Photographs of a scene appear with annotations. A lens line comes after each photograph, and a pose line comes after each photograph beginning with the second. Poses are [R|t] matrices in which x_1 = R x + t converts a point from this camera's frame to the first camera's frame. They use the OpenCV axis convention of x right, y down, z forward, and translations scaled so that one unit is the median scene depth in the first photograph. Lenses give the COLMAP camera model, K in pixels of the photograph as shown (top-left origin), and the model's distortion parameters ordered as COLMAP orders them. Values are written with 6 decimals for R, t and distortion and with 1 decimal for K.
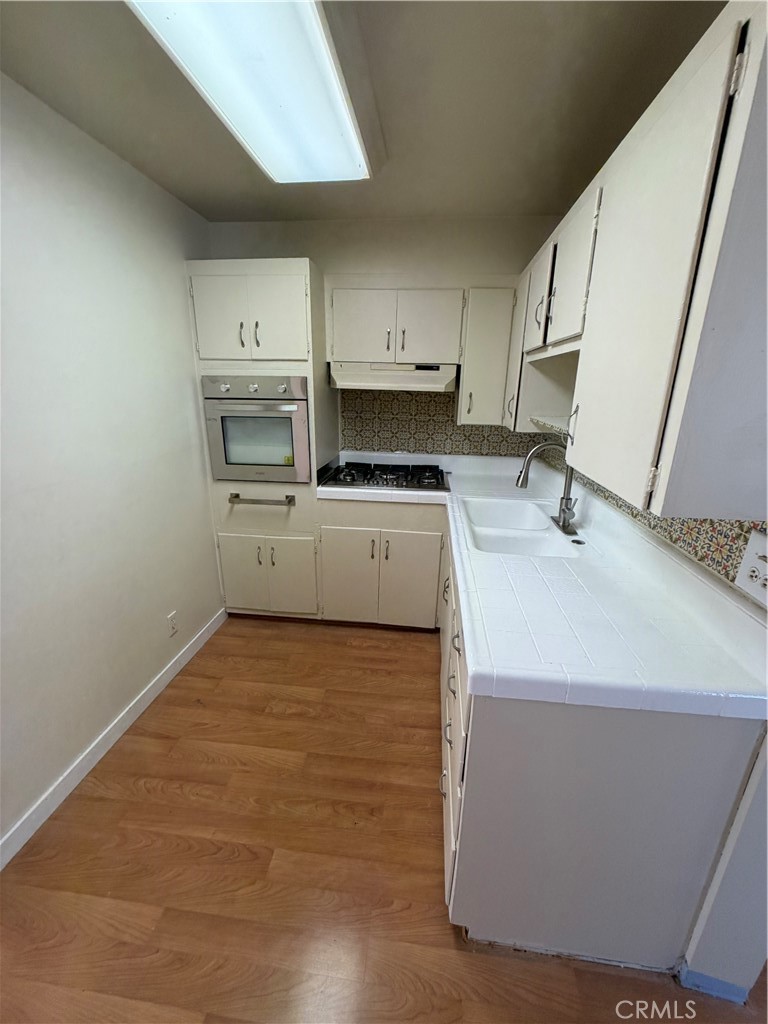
lens RADIAL K [[409.9, 0, 383.3], [0, 409.9, 508.7], [0, 0, 1]] dist [0.001220, -0.000094]
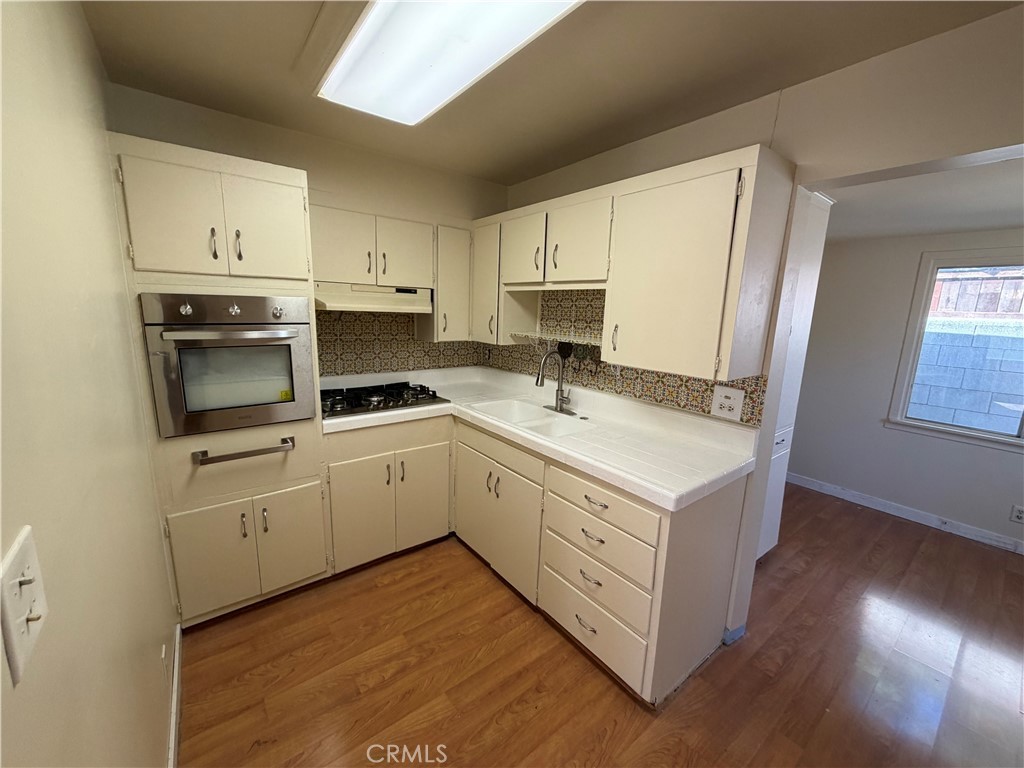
lens RADIAL K [[409.9, 0, 507.7], [0, 409.9, 384.5], [0, 0, 1]] dist [0.001220, -0.000094]
pose [[0.716765, -0.125908, 0.685854, -0.478736], [0.186275, 0.982393, -0.014323, -0.044383], [-0.671975, 0.138024, 0.727598, 0.091007]]
